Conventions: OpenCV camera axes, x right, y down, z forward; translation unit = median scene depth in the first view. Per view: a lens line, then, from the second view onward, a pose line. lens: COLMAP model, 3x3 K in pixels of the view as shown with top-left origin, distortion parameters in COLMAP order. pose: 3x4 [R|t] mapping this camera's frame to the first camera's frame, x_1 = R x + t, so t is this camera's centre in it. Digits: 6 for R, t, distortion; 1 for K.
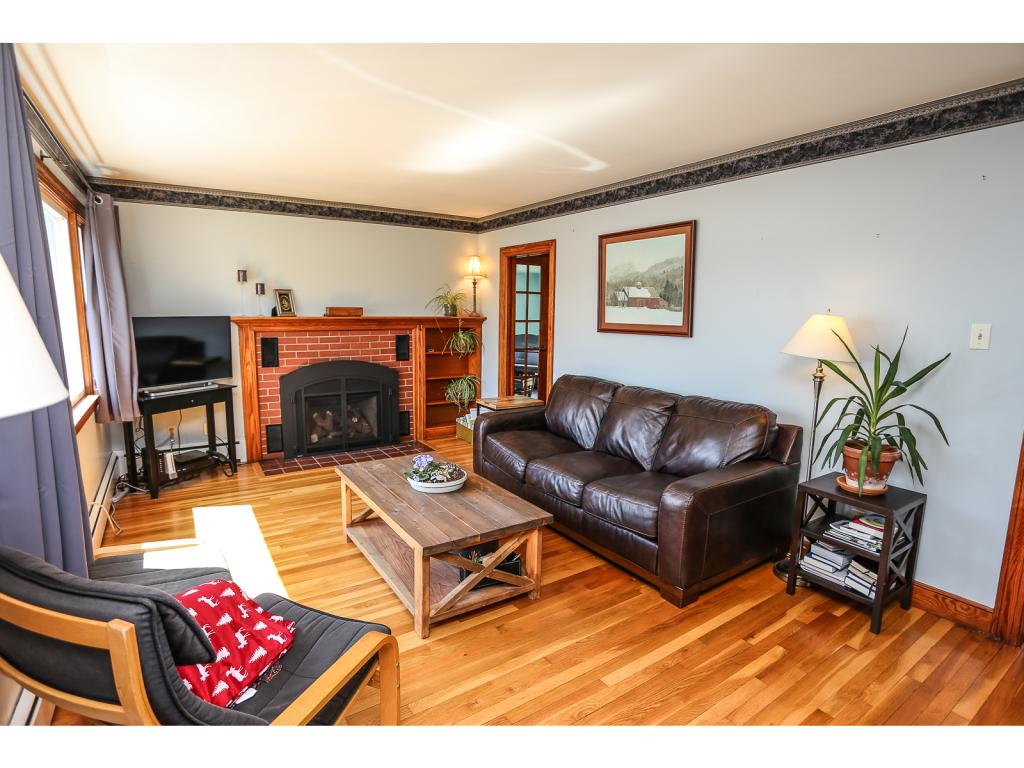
lens RADIAL K [[523.4, 0, 512.0], [0, 523.4, 387.2], [0, 0, 1]] dist [-0.056569, 0.015290]
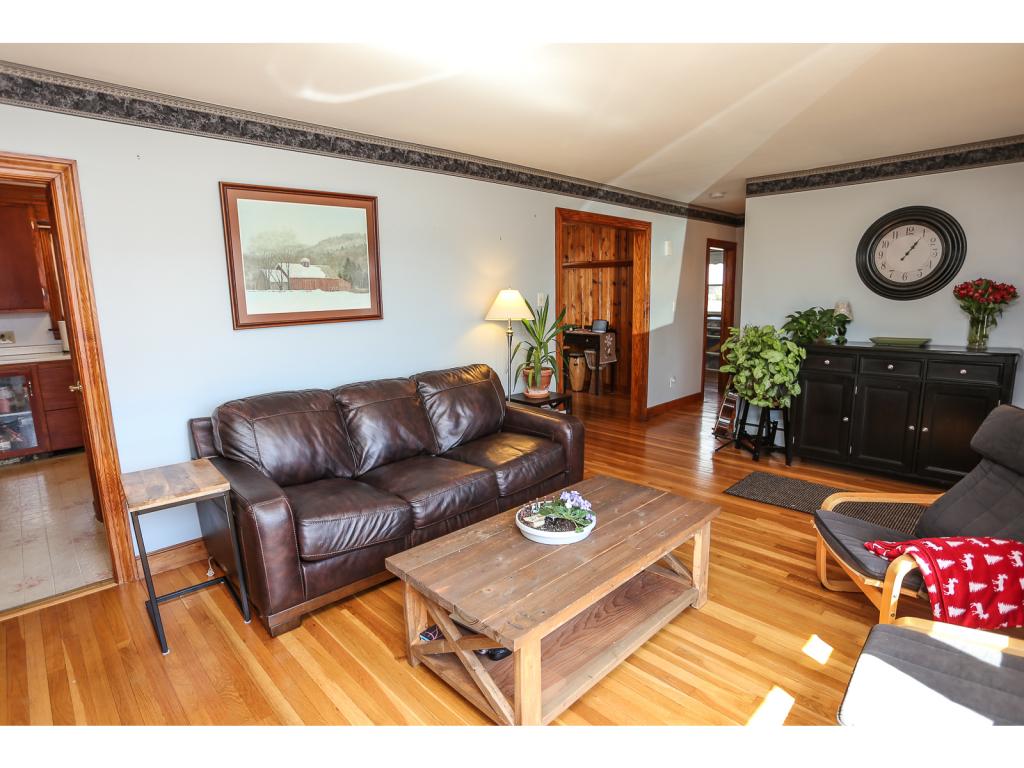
lens RADIAL K [[523.4, 0, 505.6], [0, 523.4, 390.7], [0, 0, 1]] dist [-0.056569, 0.015290]
pose [[-0.176099, -0.195989, 0.964664, -0.633774], [0.161623, 0.960923, 0.224733, -0.142043], [-0.971013, 0.195487, -0.137541, 0.890454]]
